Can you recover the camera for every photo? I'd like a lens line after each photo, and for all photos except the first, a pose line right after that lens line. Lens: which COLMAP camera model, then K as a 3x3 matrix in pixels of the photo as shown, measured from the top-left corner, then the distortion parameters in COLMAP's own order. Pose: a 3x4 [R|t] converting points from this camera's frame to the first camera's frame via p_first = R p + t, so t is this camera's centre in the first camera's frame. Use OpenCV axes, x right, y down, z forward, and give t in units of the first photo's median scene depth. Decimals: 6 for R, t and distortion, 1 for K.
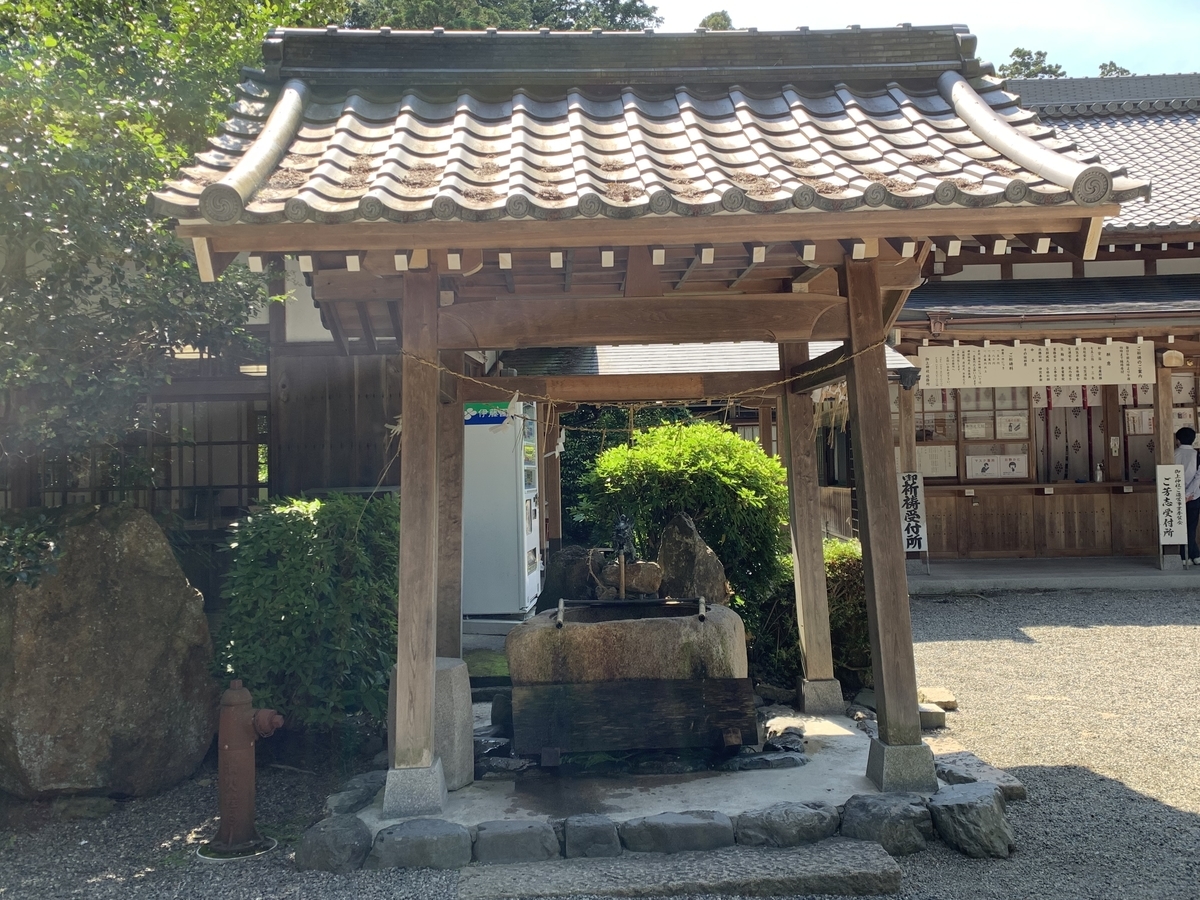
lens RADIAL K [[1082.1, 0, 600.0], [0, 1082.1, 450.0], [0, 0, 1]] dist [0.046596, 0.002956]
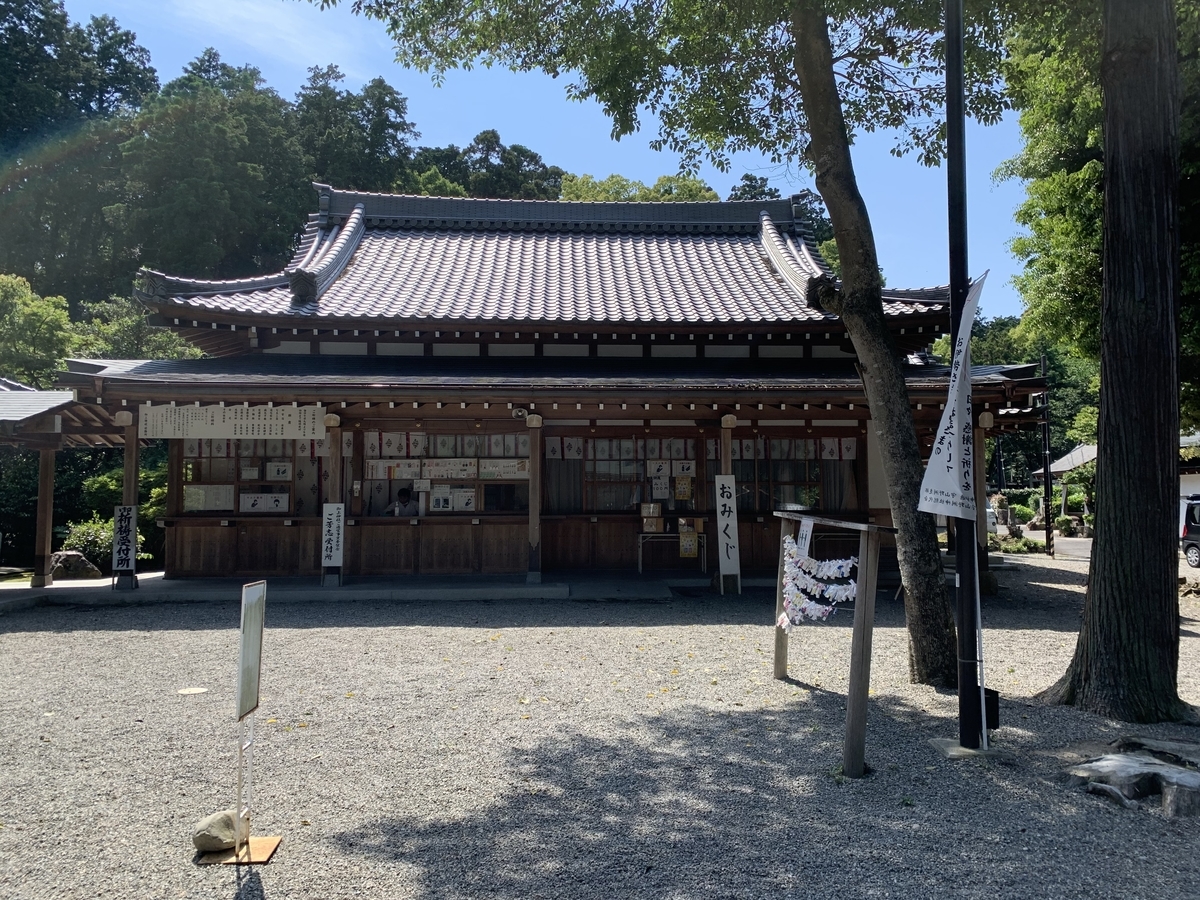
lens RADIAL K [[912.6, 0, 600.0], [0, 912.6, 450.0], [0, 0, 1]] dist [0.027943, -0.000585]
pose [[0.996318, 0.026974, 0.081377, 0.725922], [-0.023512, 0.998790, -0.043197, -0.009741], [-0.082444, 0.041125, 0.995747, -0.084405]]
